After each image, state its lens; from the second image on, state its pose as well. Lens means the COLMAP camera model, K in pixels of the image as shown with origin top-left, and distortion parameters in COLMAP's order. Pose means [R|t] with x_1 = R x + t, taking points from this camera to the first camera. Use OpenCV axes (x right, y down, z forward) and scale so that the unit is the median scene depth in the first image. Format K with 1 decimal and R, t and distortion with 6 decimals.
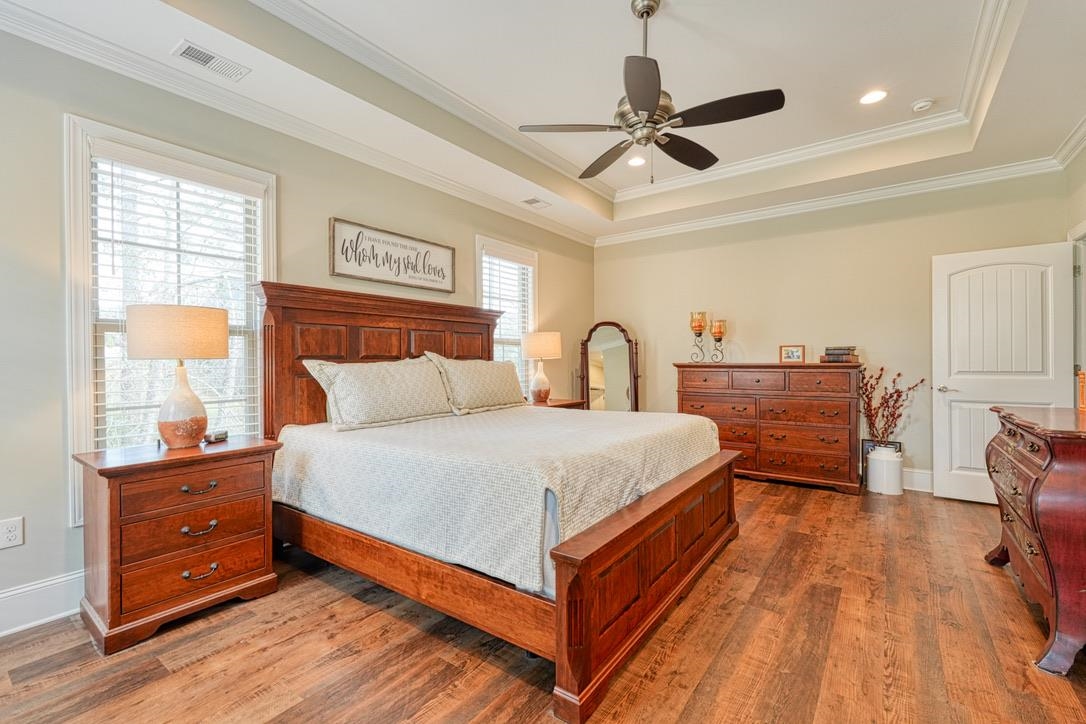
lens RADIAL K [[475.5, 0, 544.6], [0, 475.5, 362.1], [0, 0, 1]] dist [0.003995, 0.000093]
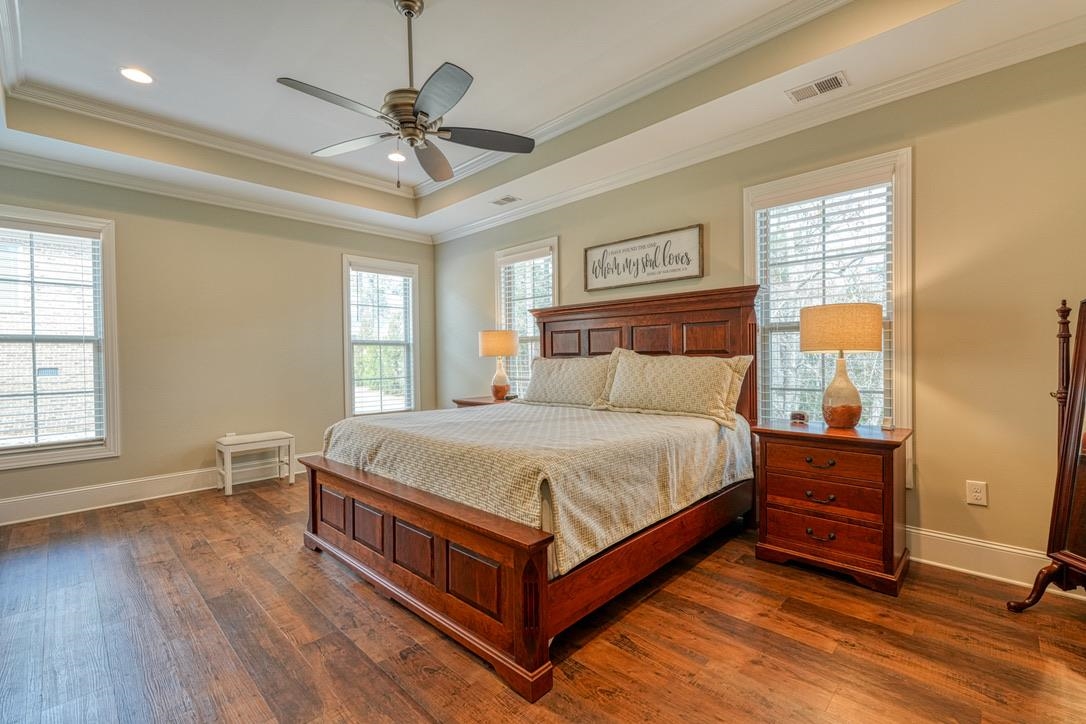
lens RADIAL K [[475.5, 0, 545.3], [0, 475.5, 359.5], [0, 0, 1]] dist [0.003995, 0.000093]
pose [[-0.138760, 0.017621, -0.990169, 0.791686], [0.009888, 0.999817, 0.016407, -0.014815], [0.990277, -0.007514, -0.138909, 0.951209]]
